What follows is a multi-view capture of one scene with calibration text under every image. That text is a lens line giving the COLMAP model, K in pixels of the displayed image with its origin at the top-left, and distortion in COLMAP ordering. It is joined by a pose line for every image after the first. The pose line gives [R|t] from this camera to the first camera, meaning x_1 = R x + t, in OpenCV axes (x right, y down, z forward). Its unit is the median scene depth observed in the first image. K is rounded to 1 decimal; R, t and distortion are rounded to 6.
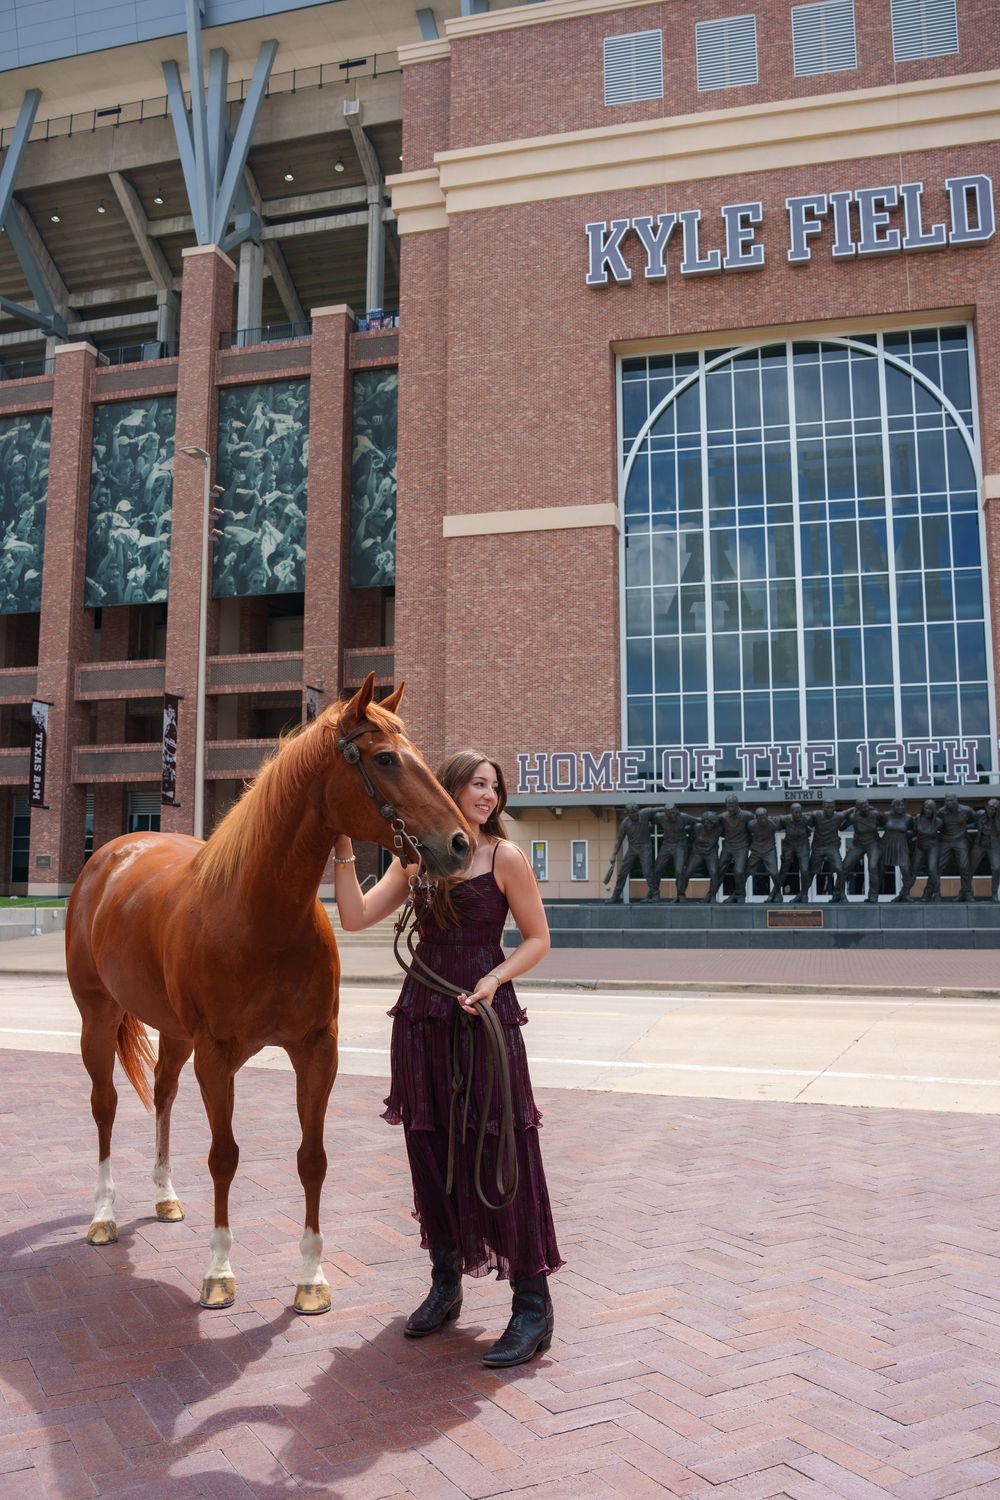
lens RADIAL K [[1221.7, 0, 504.5], [0, 1221.7, 739.8], [0, 0, 1]] dist [-0.078825, 0.035281]
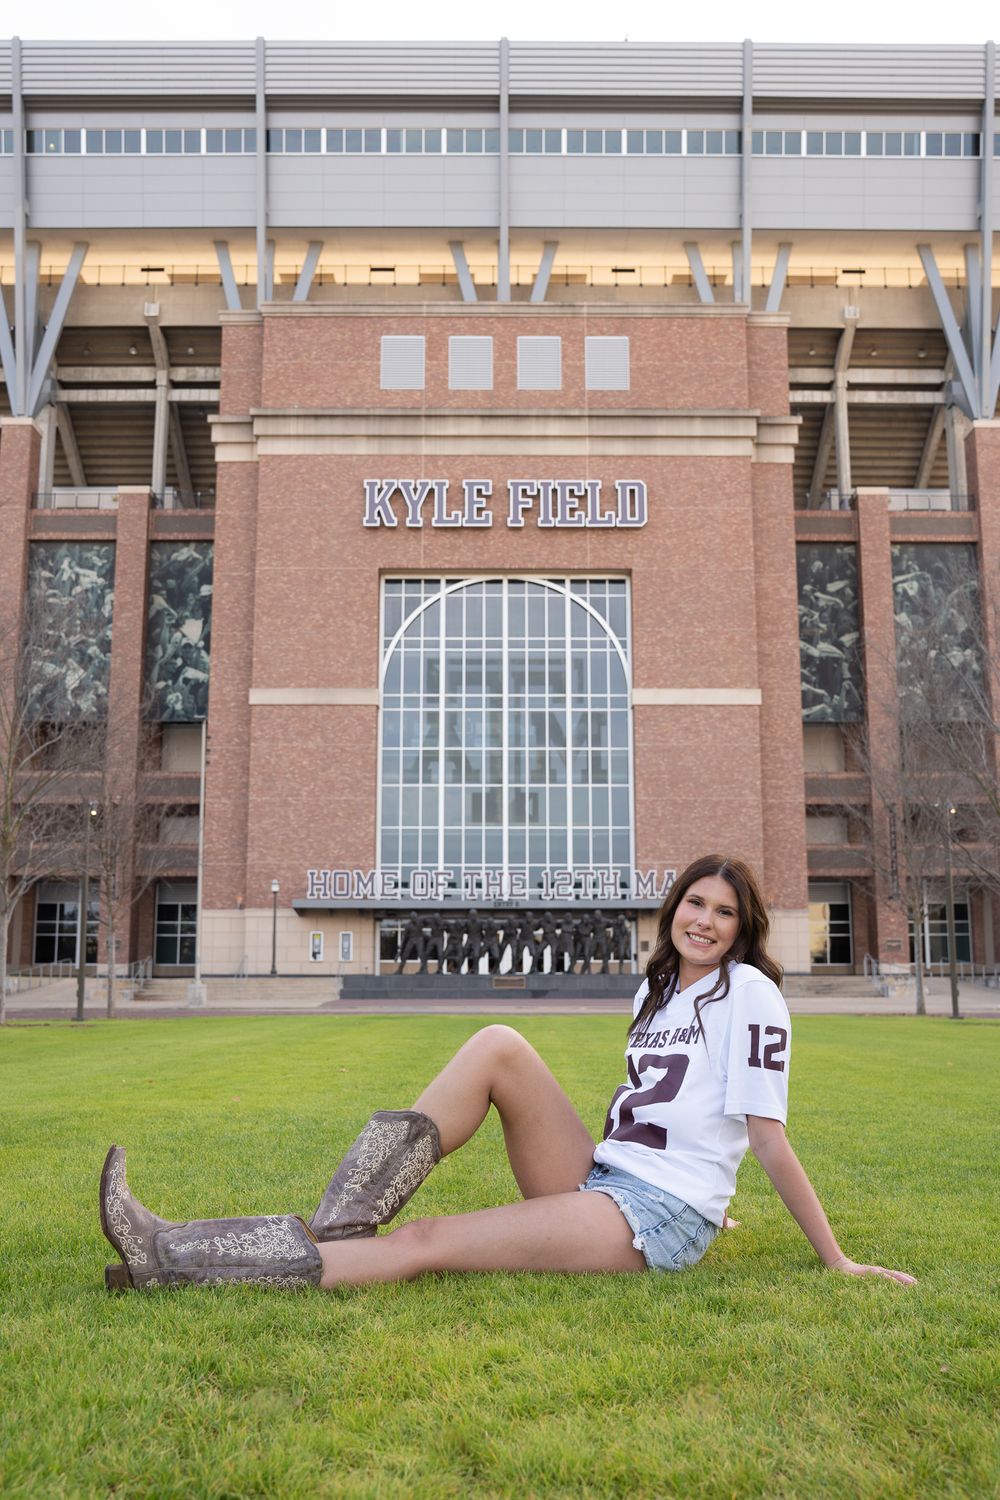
lens RADIAL K [[1352.0, 0, 501.8], [0, 1352.0, 755.6], [0, 0, 1]] dist [-0.048139, 0.001354]
pose [[0.965084, 0.045320, 0.257991, -0.163632], [-0.034061, 0.998269, -0.047949, -0.047997], [-0.259717, 0.037487, 0.964957, -0.506057]]
